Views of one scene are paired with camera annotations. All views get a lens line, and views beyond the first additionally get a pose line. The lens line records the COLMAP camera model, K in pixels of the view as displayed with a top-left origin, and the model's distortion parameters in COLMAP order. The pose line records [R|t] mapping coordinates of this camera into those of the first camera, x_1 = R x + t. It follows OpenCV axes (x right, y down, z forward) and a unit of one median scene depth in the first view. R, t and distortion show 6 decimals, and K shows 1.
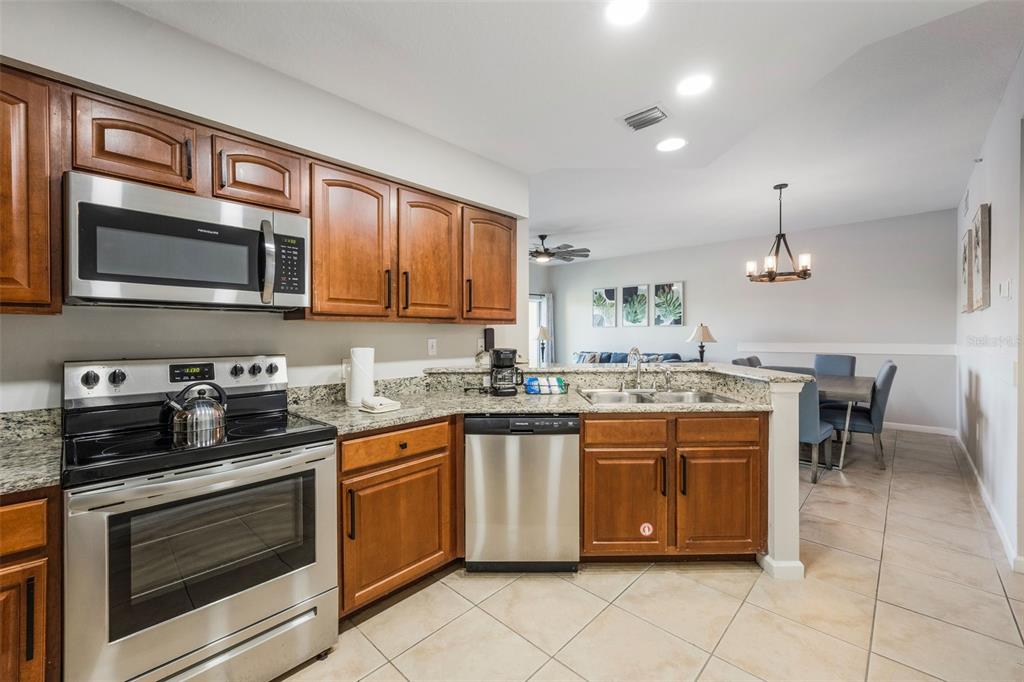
lens RADIAL K [[417.5, 0, 506.9], [0, 417.5, 339.7], [0, 0, 1]] dist [0.002837, 0.000108]
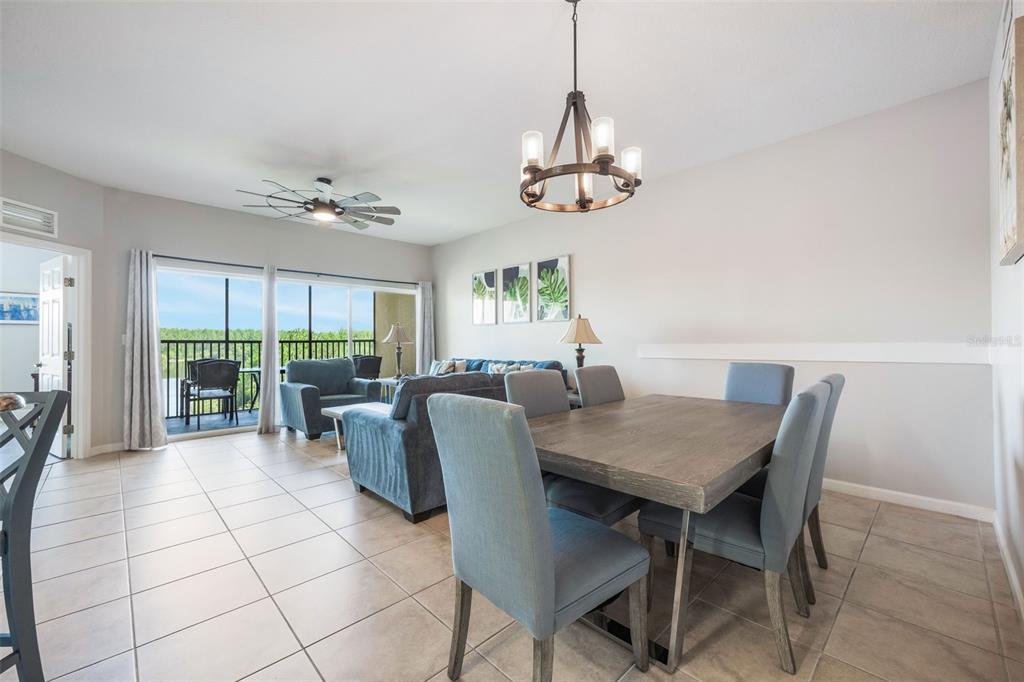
lens RADIAL K [[417.5, 0, 506.9], [0, 417.5, 339.7], [0, 0, 1]] dist [0.002837, 0.000108]
pose [[0.999239, -0.001272, -0.038989, 0.331042], [0.000492, 0.999800, -0.020002, 0.011251], [0.039007, 0.019968, 0.999039, 0.306371]]
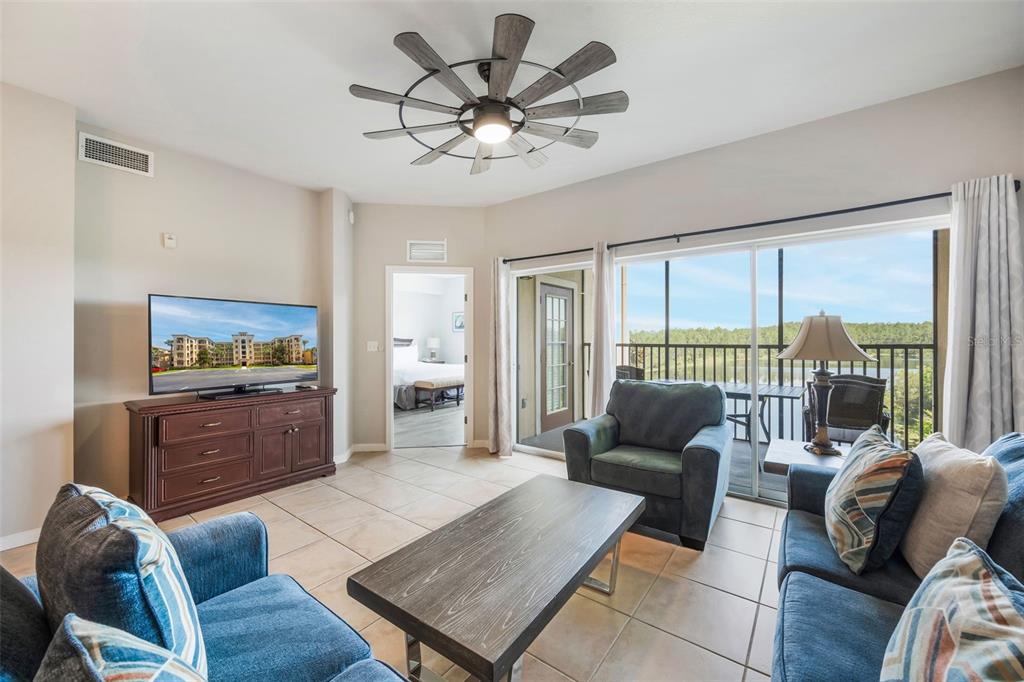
lens RADIAL K [[401.0, 0, 512.0], [0, 401.0, 341.0], [0, 0, 1]] dist [-0.001360, -0.000352]
pose [[0.132069, -0.004133, -0.991232, 0.383670], [-0.022411, 0.999723, -0.007154, -0.000197], [0.990987, 0.023160, 0.131940, 0.805610]]
